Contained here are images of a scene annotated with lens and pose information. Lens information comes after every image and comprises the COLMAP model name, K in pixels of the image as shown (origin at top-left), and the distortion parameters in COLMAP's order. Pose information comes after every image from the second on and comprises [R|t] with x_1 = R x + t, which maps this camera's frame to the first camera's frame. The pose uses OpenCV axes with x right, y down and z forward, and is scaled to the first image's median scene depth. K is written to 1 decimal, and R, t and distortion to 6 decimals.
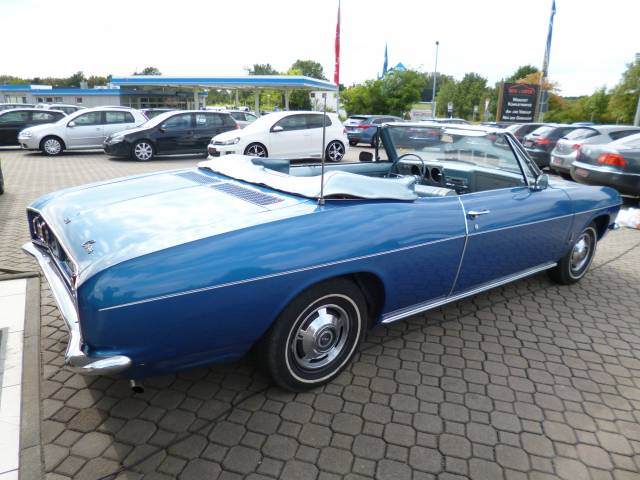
lens RADIAL K [[470.9, 0, 320.0], [0, 470.9, 240.0], [0, 0, 1]] dist [-0.041721, 0.004146]
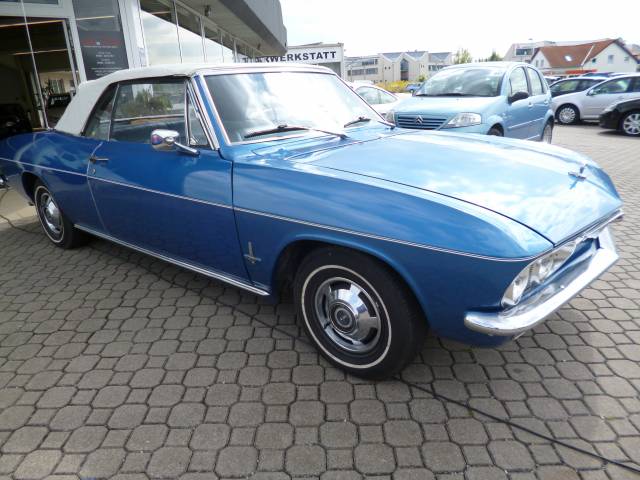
lens RADIAL K [[470.9, 0, 320.0], [0, 470.9, 240.0], [0, 0, 1]] dist [-0.041721, 0.004146]
pose [[0.224694, 0.267169, -0.937088, 1.095109], [-0.217175, 0.951220, 0.219125, -0.168879], [0.949920, 0.154276, 0.271756, 0.905555]]
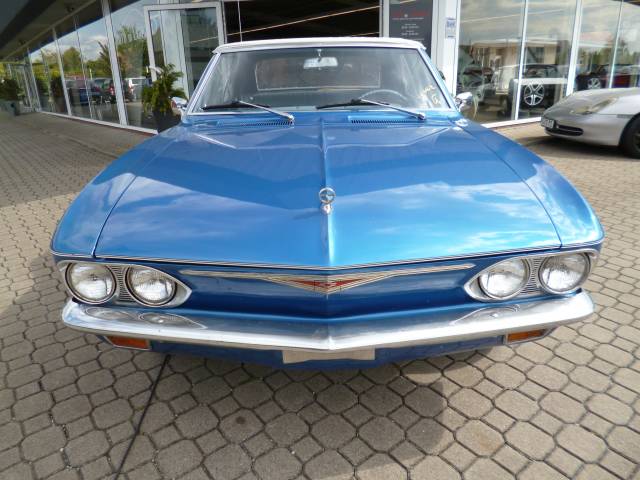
lens RADIAL K [[470.8, 0, 317.9], [0, 470.8, 244.3], [0, 0, 1]] dist [-0.041253, 0.002132]
pose [[-0.637398, 0.252349, -0.728041, 0.916344], [-0.209788, 0.852324, 0.479096, -0.331932], [0.741426, 0.458109, -0.490330, 1.494950]]
